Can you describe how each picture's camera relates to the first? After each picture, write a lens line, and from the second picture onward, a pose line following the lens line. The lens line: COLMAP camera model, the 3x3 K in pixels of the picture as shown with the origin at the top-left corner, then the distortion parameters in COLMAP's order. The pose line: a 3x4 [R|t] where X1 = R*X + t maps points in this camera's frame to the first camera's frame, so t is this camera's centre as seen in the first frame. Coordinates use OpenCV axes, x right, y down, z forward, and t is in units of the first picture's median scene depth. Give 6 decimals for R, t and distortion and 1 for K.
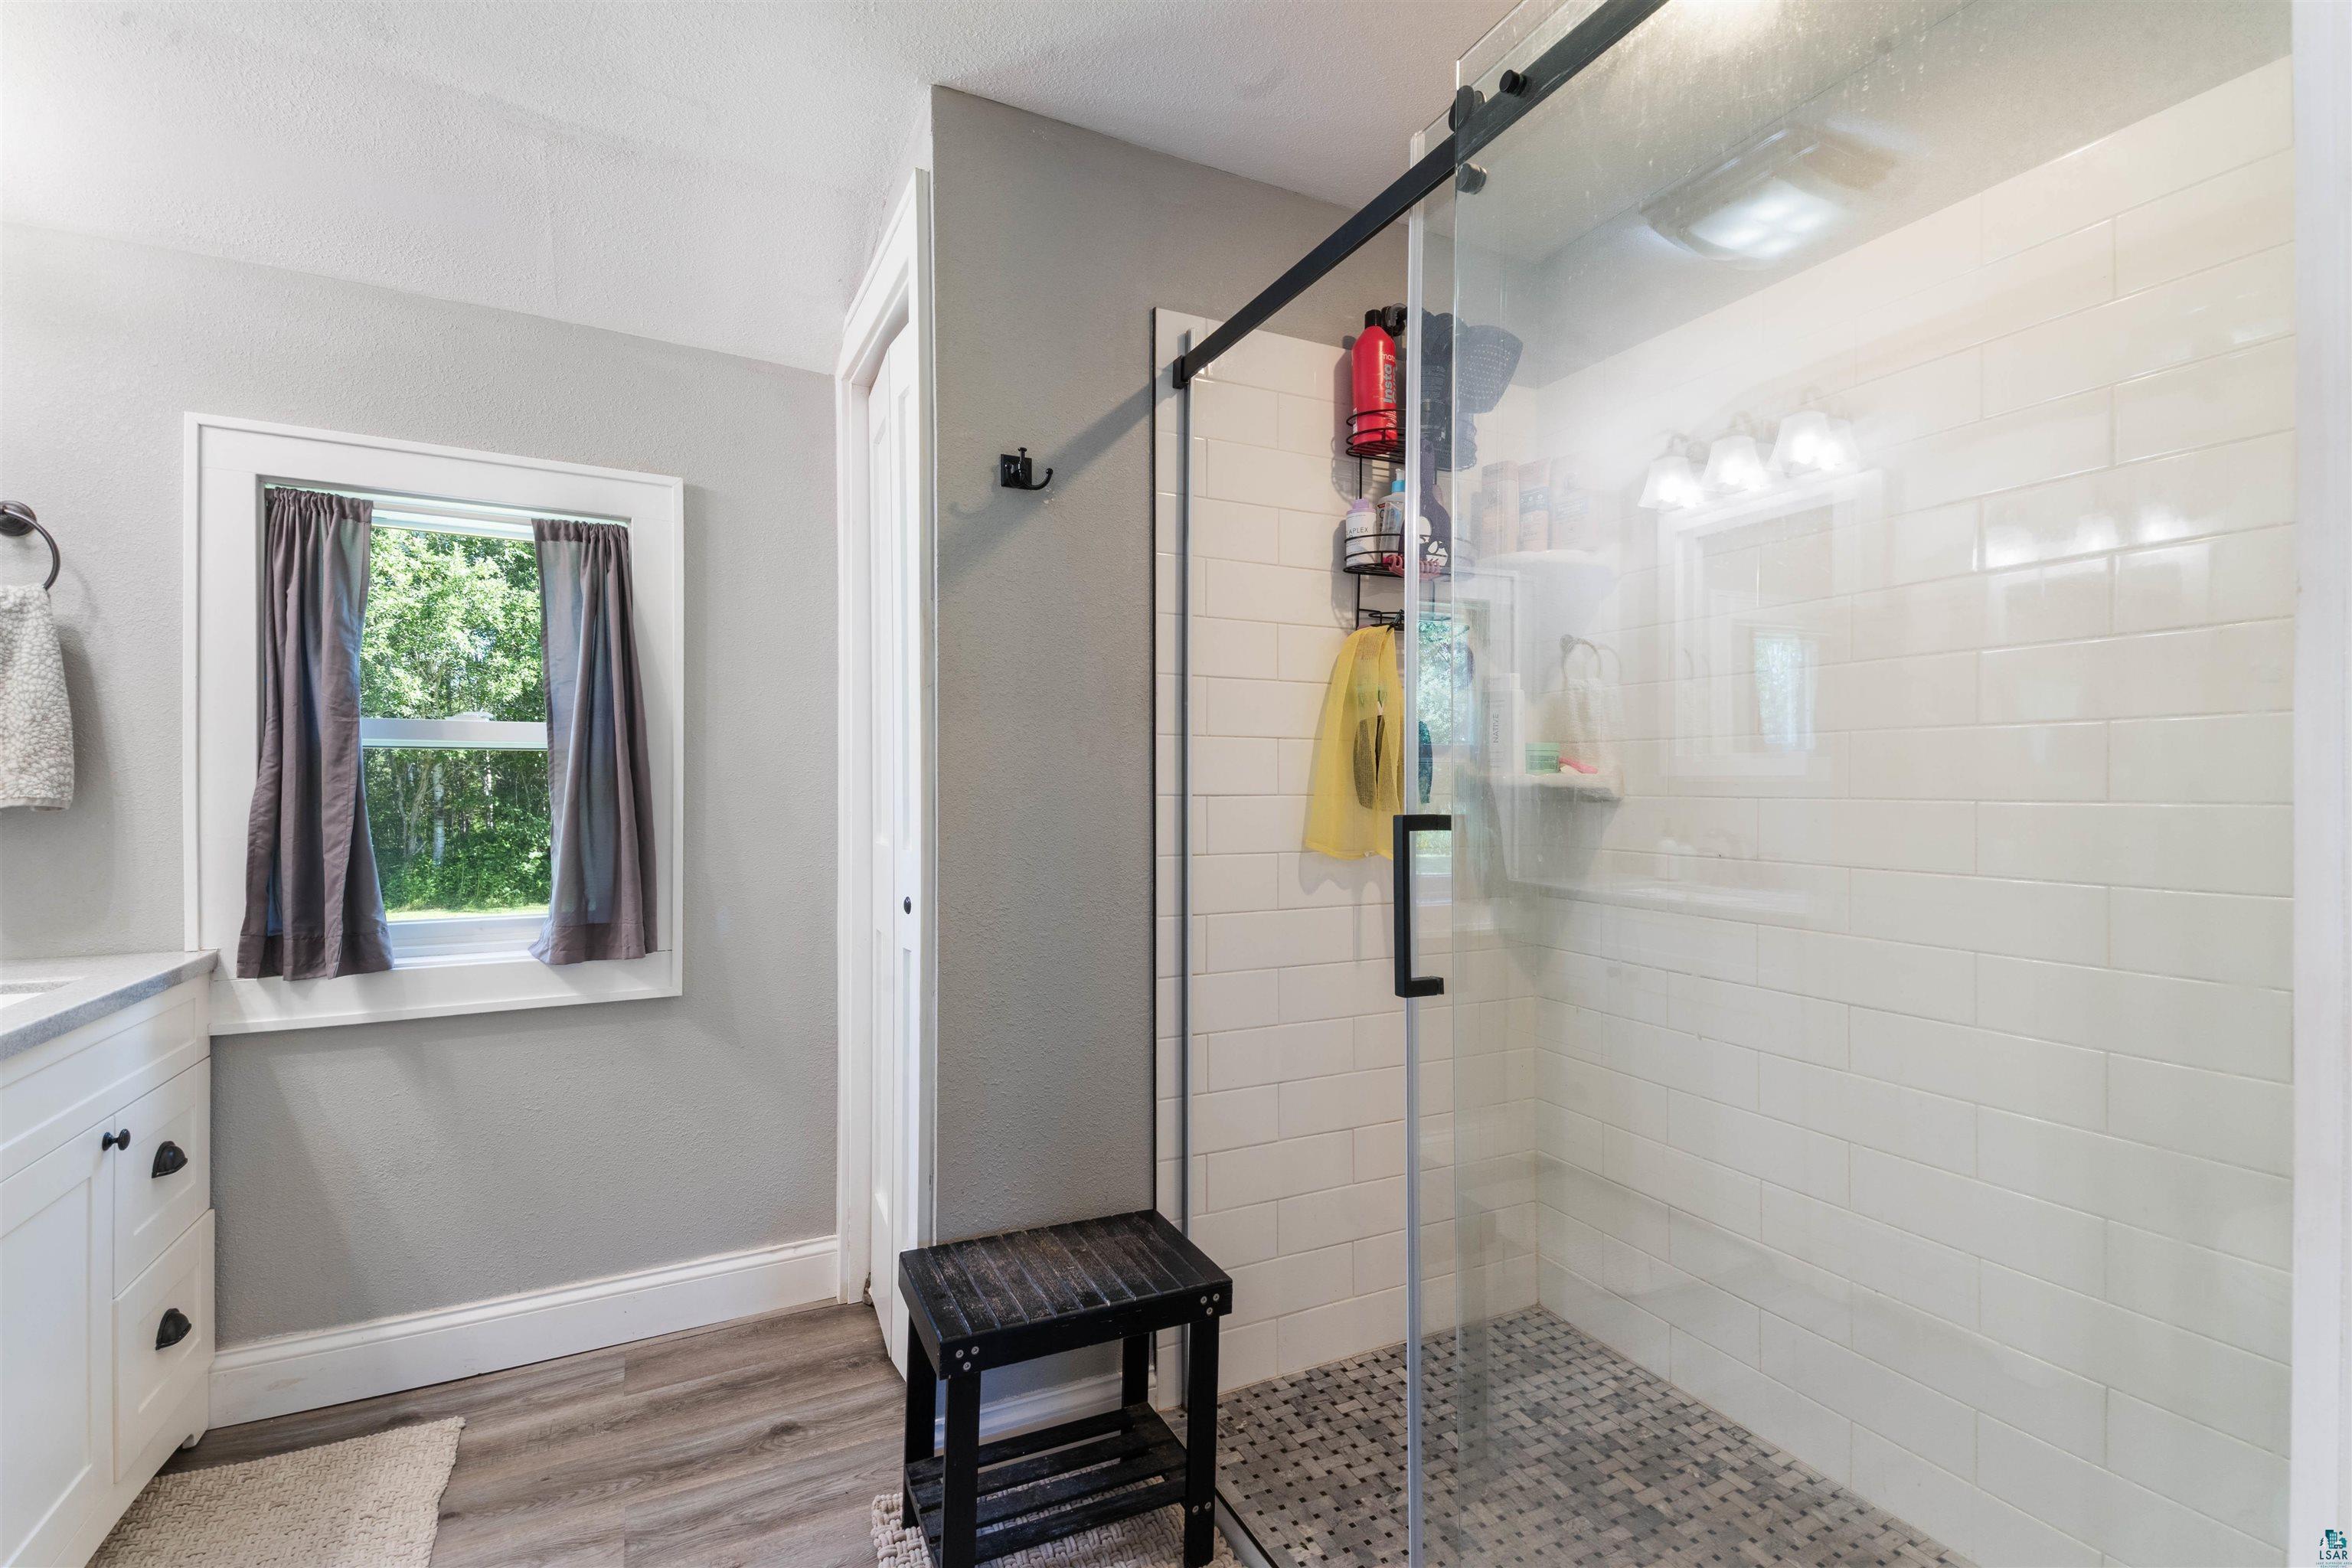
lens RADIAL K [[1044.7, 0, 1207.7], [0, 1044.7, 785.6], [0, 0, 1]] dist [0.041712, -0.016523]
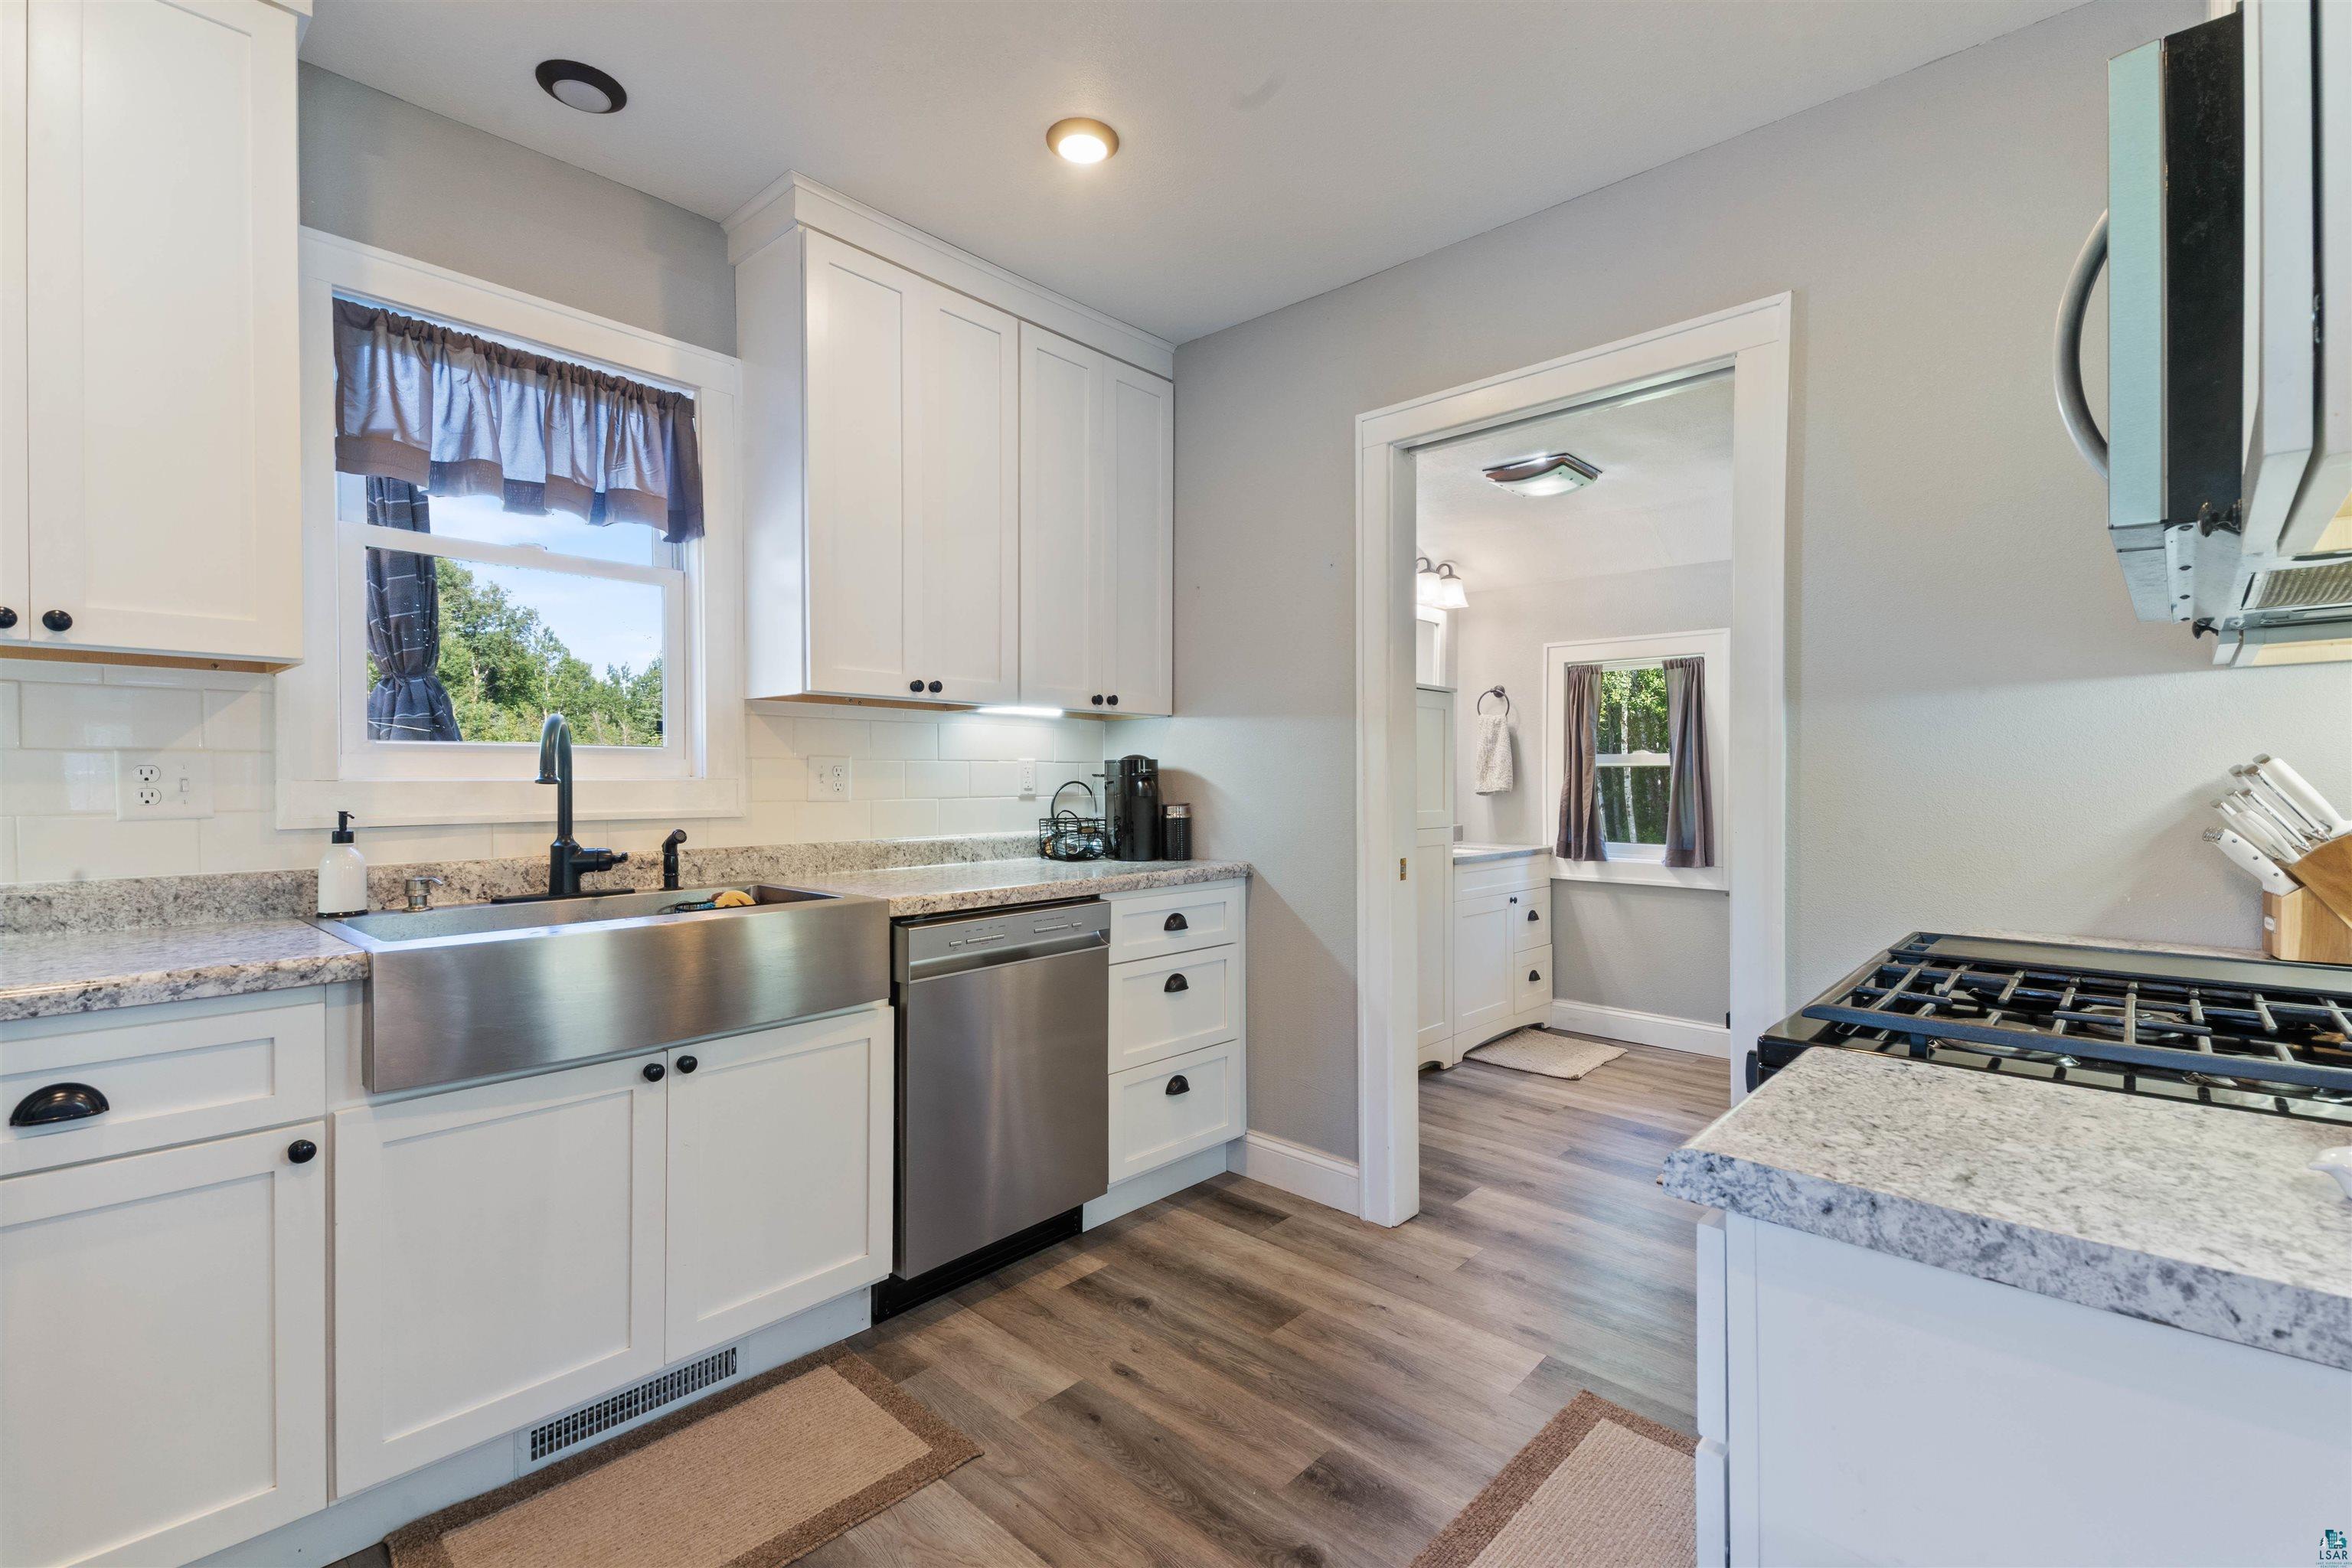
lens RADIAL K [[1044.7, 0, 1162.1], [0, 1044.7, 791.0], [0, 0, 1]] dist [0.041712, -0.016523]
pose [[0.338512, 0.010437, -0.940904, 1.178878], [0.001090, 0.999933, 0.011484, -0.012713], [0.940961, -0.004913, 0.338479, -0.778029]]
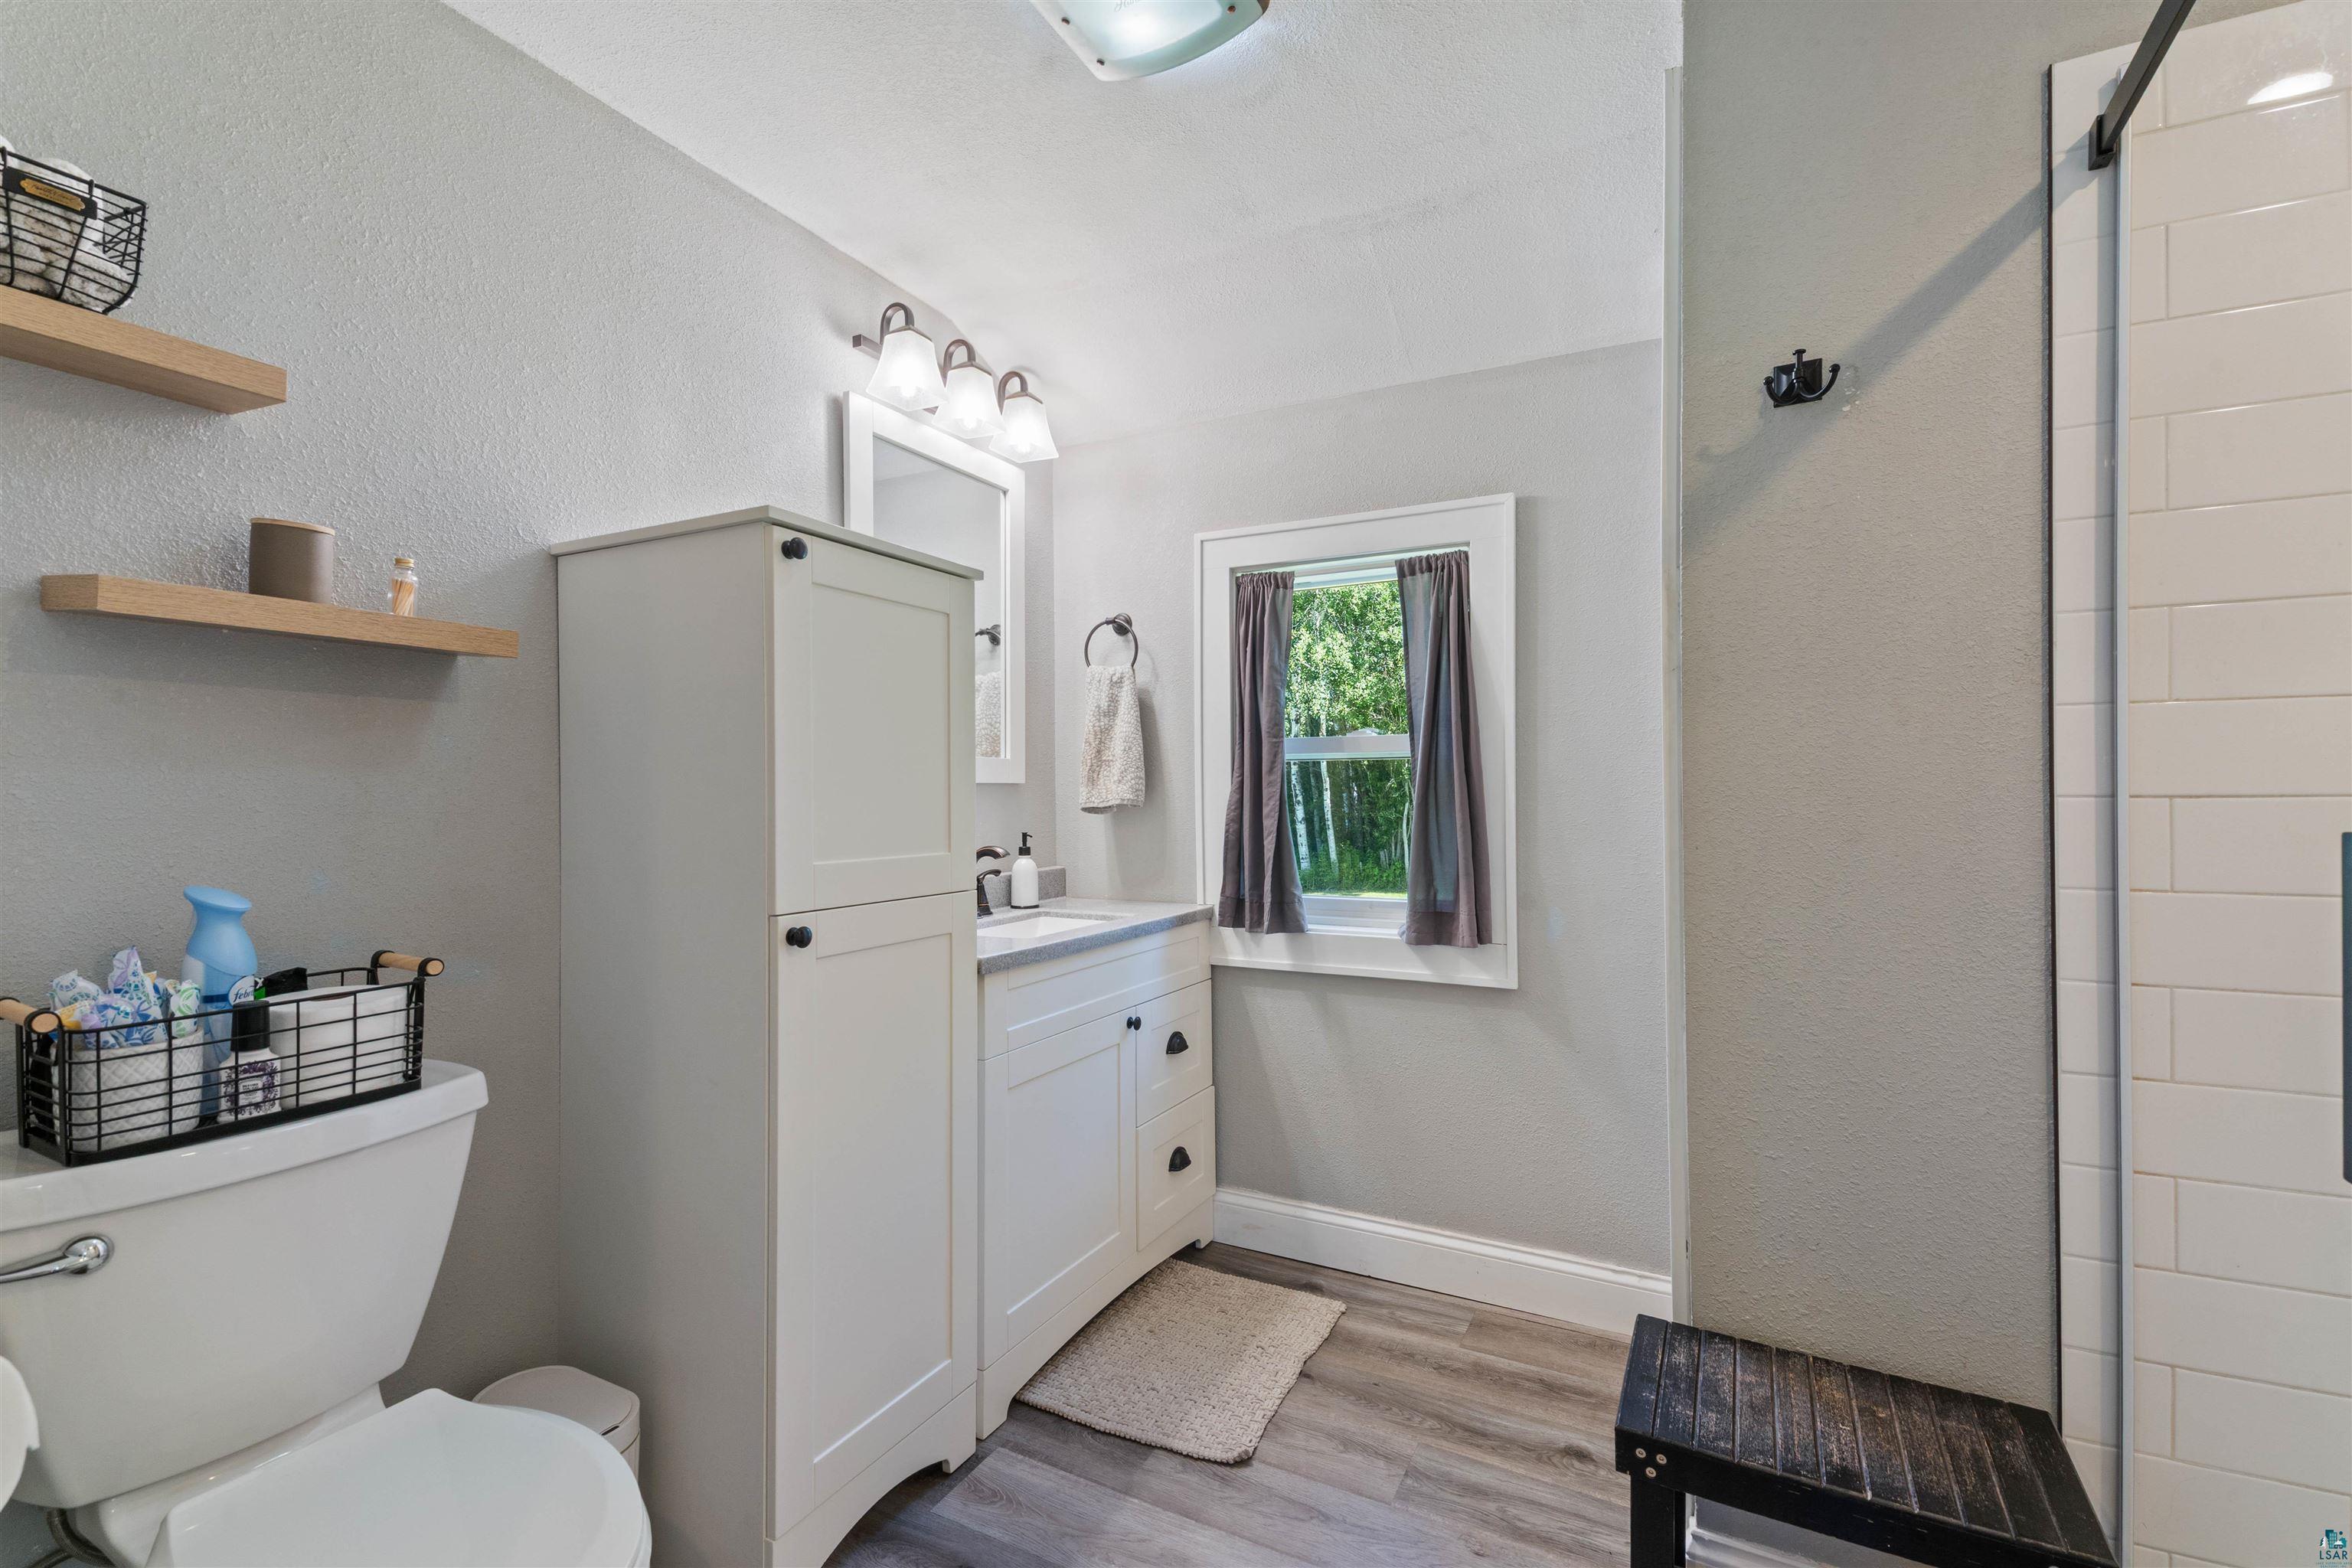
lens RADIAL K [[1044.7, 0, 1163.7], [0, 1044.7, 794.0], [0, 0, 1]] dist [0.041712, -0.016523]
pose [[0.571631, -0.003979, -0.820501, 0.183952], [0.008320, 0.999965, 0.000947, 0.002864], [0.820468, -0.007368, 0.571644, 0.146811]]
